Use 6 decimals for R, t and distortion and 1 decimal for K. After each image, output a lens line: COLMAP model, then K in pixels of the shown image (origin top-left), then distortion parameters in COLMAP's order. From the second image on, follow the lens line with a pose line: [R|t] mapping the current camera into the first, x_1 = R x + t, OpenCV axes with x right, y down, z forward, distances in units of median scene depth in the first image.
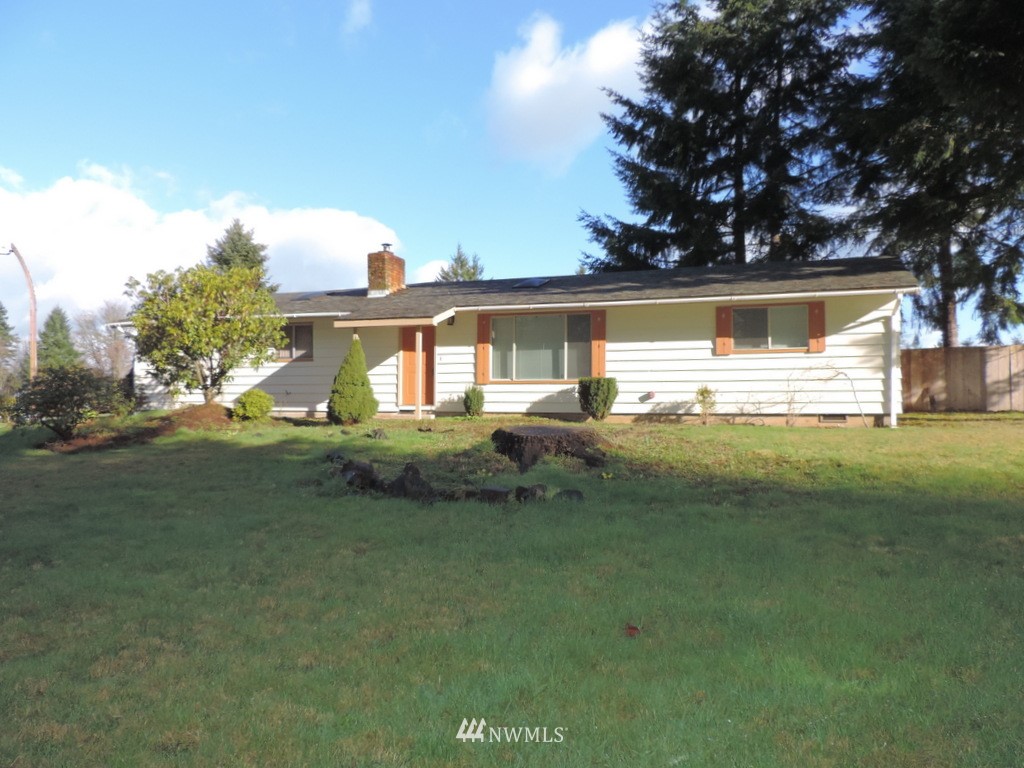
lens RADIAL K [[707.4, 0, 518.3], [0, 707.4, 383.5], [0, 0, 1]] dist [0.018875, -0.001156]
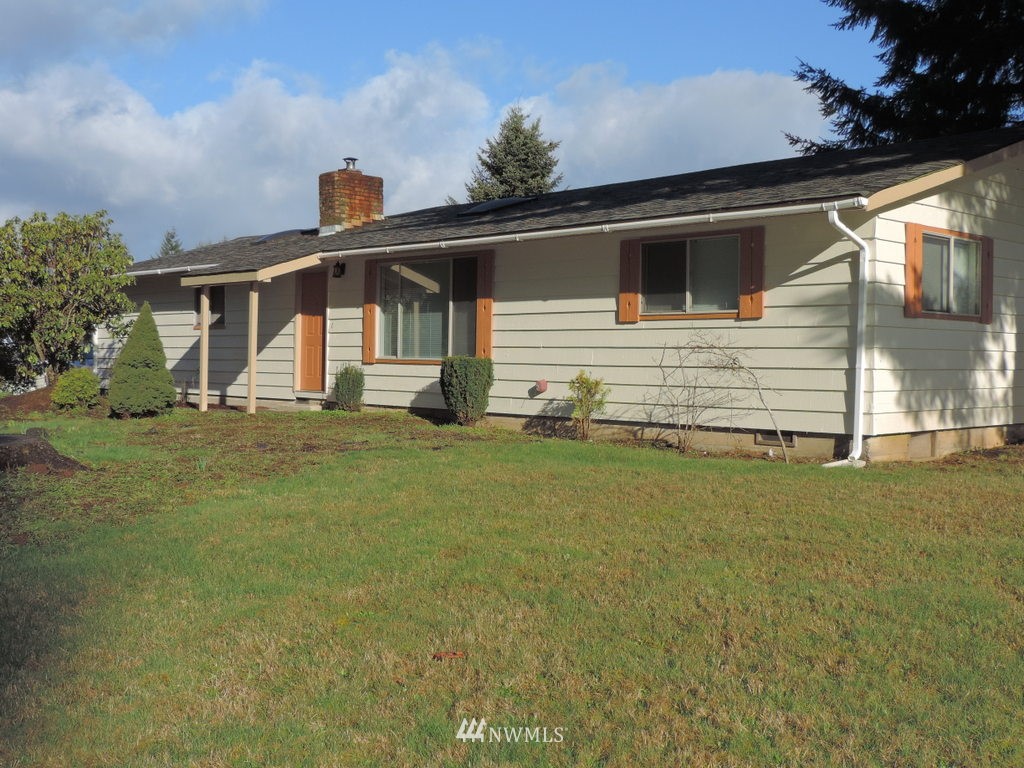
lens RADIAL K [[1131.4, 0, 511.3], [0, 1131.4, 388.7], [0, 0, 1]] dist [-0.058213, 0.000000]
pose [[0.876732, 0.026489, -0.480249, 0.615704], [-0.006771, 0.999063, 0.042745, -0.023082], [0.480931, -0.034224, 0.876090, 0.116353]]
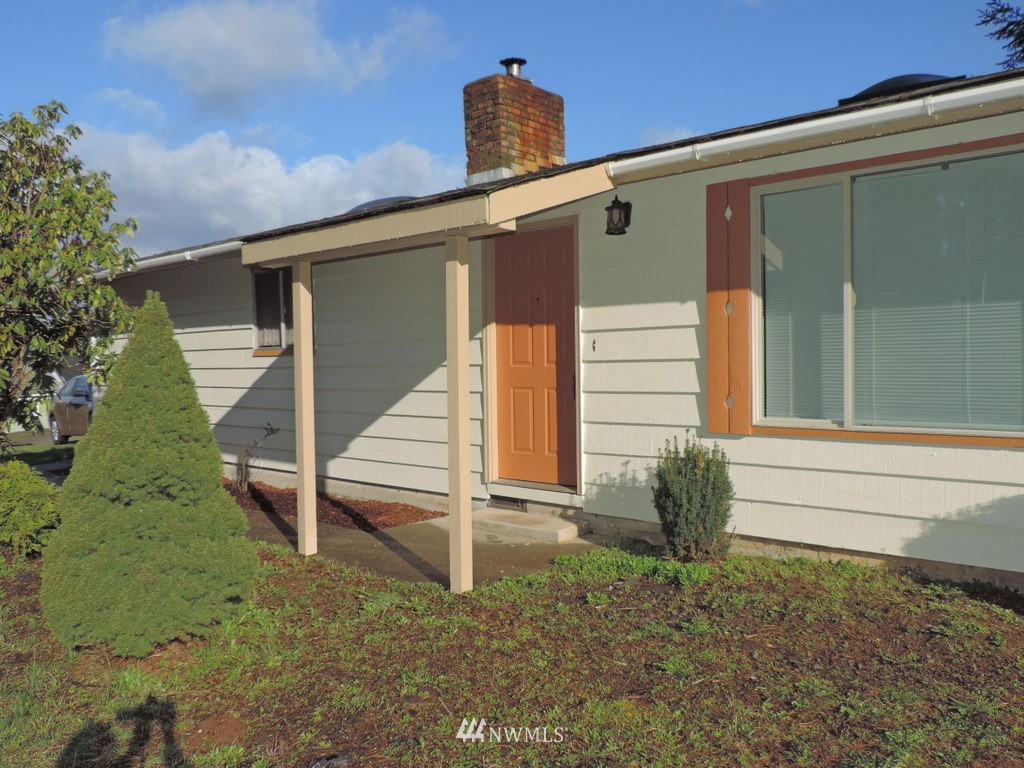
lens RADIAL K [[790.1, 0, 507.5], [0, 790.1, 378.8], [0, 0, 1]] dist [-0.025408, -0.009039]
pose [[0.914069, -0.004711, -0.405531, -0.003533], [0.025009, 0.998684, 0.044768, -0.039052], [0.404787, -0.051063, 0.912984, 0.707853]]
